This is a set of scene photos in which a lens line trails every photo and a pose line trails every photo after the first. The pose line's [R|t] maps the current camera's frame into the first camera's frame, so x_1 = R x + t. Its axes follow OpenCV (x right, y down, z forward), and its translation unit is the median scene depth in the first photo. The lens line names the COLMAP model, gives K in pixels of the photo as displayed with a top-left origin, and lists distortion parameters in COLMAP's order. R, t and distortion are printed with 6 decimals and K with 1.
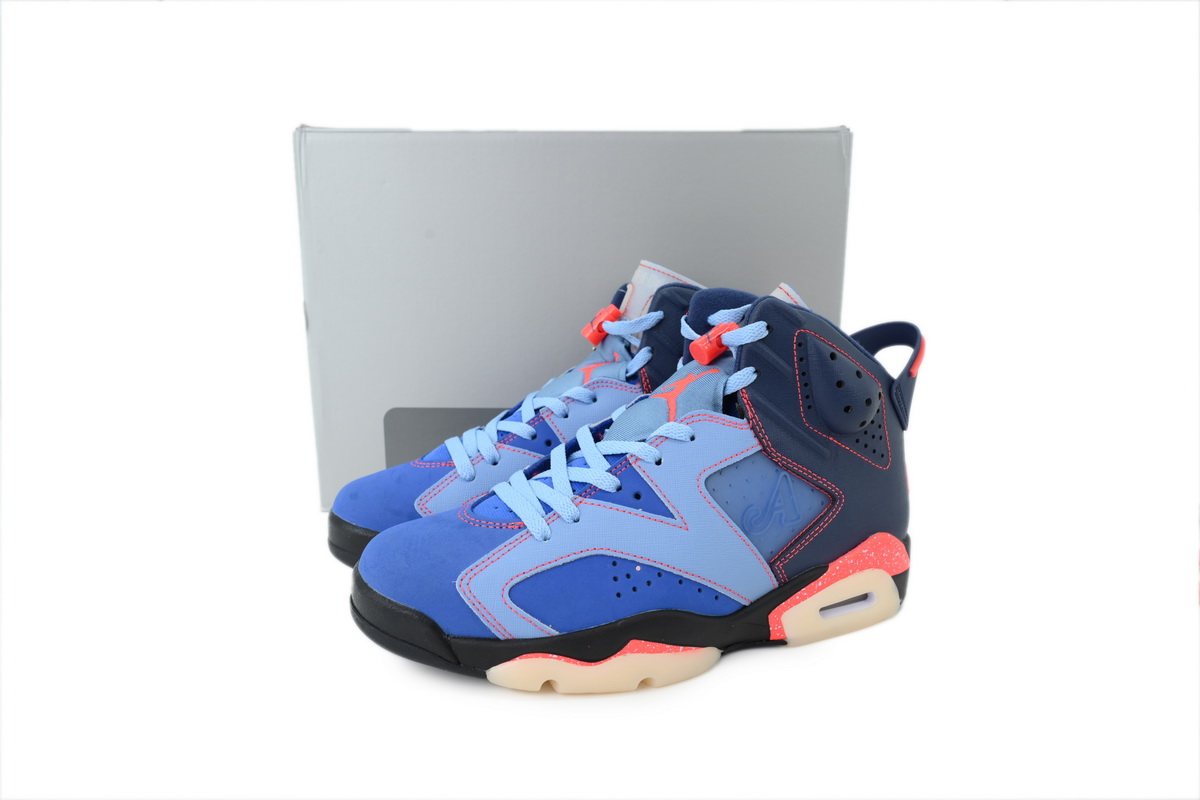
lens RADIAL K [[832.0, 0, 600.0], [0, 832.0, 400.0], [0, 0, 1]] dist [-0.000898, 0.000108]
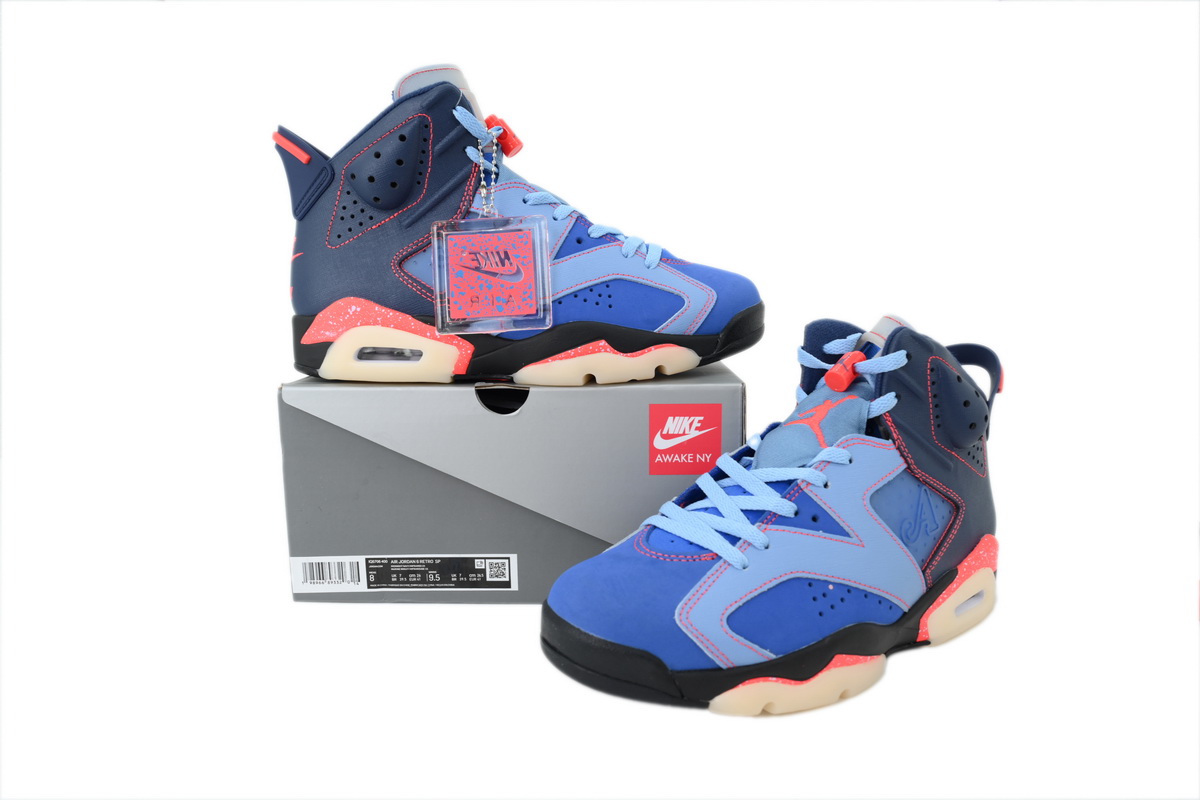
lens RADIAL K [[832.0, 0, 600.0], [0, 832.0, 400.0], [0, 0, 1]] dist [-0.000898, 0.000108]
pose [[0.976861, -0.047905, 0.208441, -0.429727], [0.051599, 0.998592, -0.012316, -0.036557], [-0.207557, 0.022787, 0.977957, 0.015022]]
